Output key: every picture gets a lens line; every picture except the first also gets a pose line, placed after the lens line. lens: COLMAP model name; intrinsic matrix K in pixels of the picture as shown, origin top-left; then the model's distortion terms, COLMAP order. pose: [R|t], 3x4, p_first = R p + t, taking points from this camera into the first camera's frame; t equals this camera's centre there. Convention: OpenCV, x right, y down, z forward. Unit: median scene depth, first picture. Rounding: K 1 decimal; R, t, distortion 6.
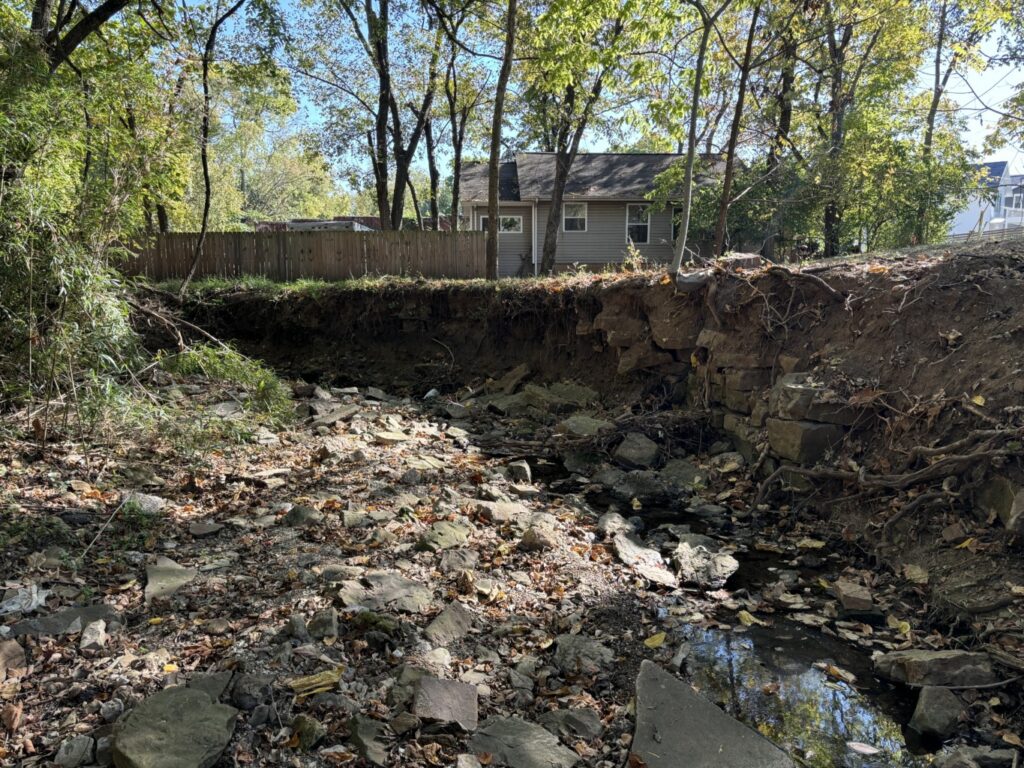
lens RADIAL K [[771.8, 0, 512.0], [0, 771.8, 384.0], [0, 0, 1]] dist [-0.002962, -0.003540]
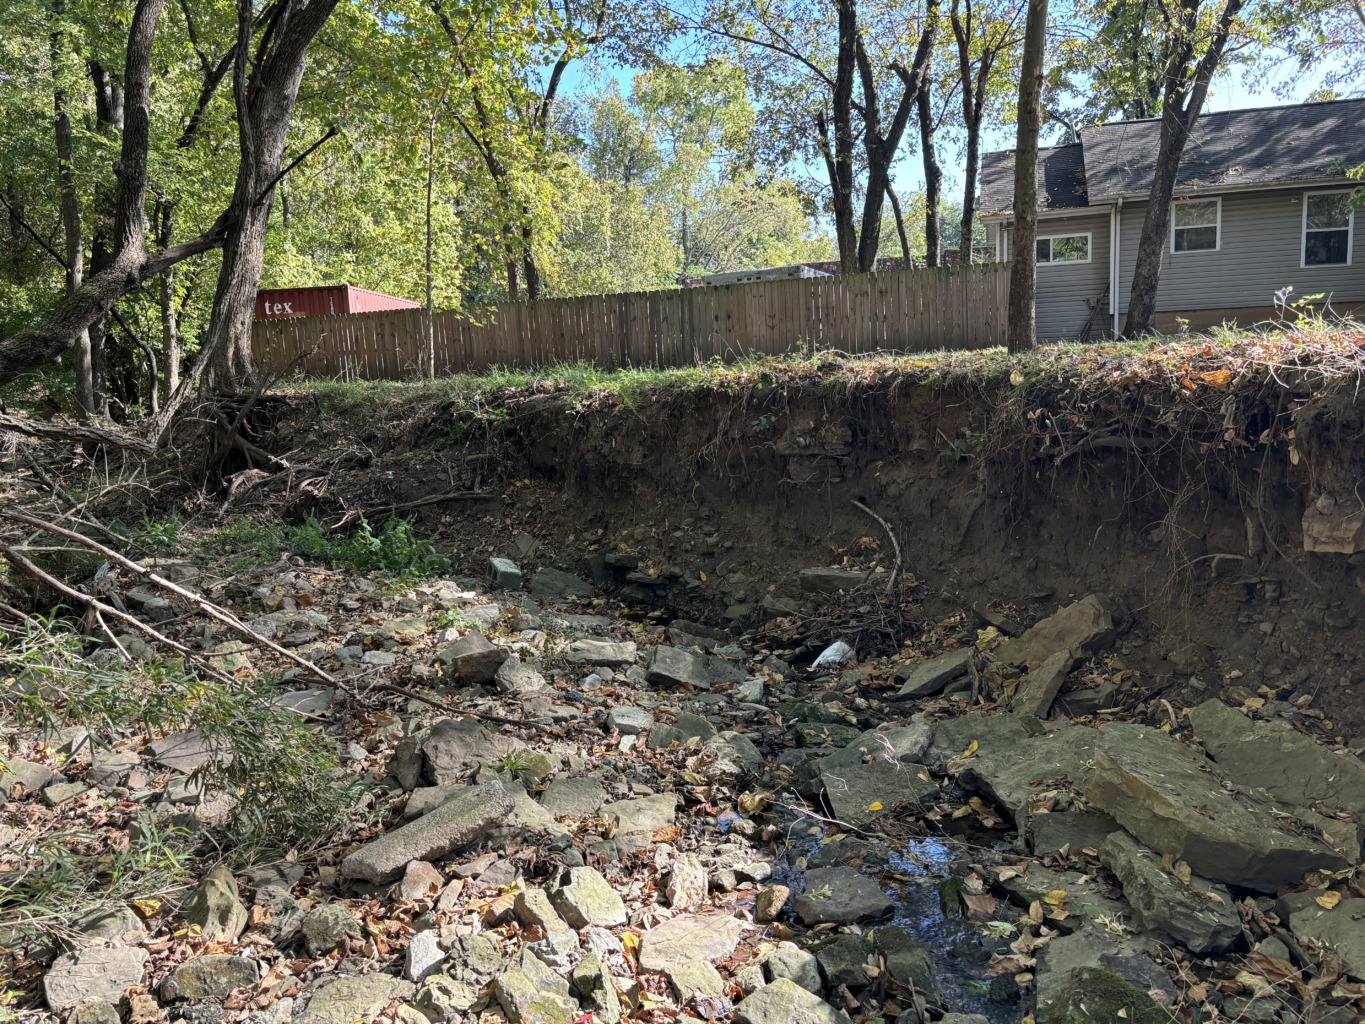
lens RADIAL K [[1028.1, 0, 678.4], [0, 1028.1, 501.5], [0, 0, 1]] dist [0.045910, -0.000975]
pose [[0.934400, 0.007227, -0.356152, 0.002788], [-0.003946, 0.999943, 0.009939, -0.025637], [0.356203, -0.007882, 0.934375, 0.177660]]
